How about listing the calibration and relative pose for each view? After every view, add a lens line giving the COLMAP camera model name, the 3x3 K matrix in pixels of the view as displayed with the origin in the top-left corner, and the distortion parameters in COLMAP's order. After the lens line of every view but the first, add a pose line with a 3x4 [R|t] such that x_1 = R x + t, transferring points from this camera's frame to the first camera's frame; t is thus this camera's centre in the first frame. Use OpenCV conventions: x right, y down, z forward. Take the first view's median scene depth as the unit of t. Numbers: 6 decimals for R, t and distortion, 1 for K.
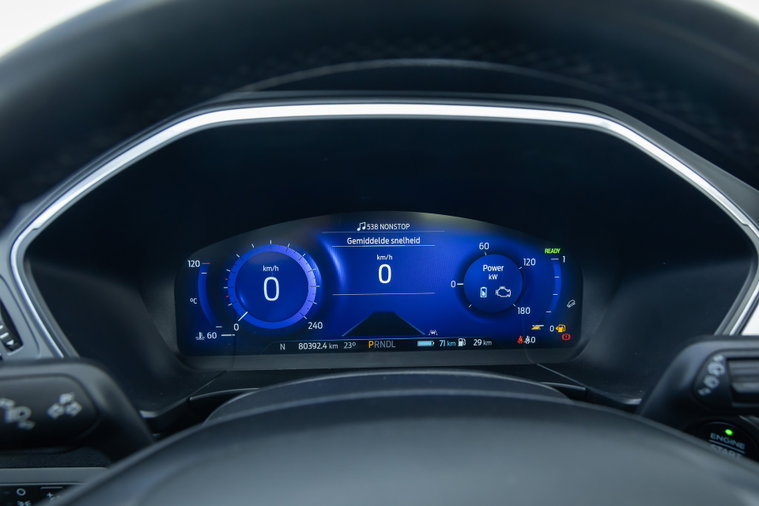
lens RADIAL K [[512.6, 0, 385.6], [0, 512.6, 256.1], [0, 0, 1]] dist [0.021220, -0.010718]
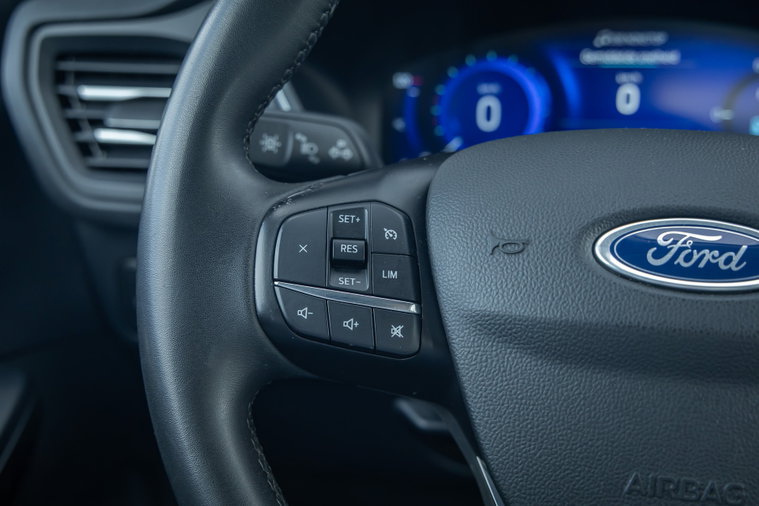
lens RADIAL K [[950.8, 0, 386.3], [0, 950.8, 278.5], [0, 0, 1]] dist [0.053576, 0.000000]
pose [[0.972608, 0.062310, -0.223944, -0.016966], [-0.049169, 0.996751, 0.063788, 0.242610], [0.227191, -0.051030, 0.972512, -0.585837]]
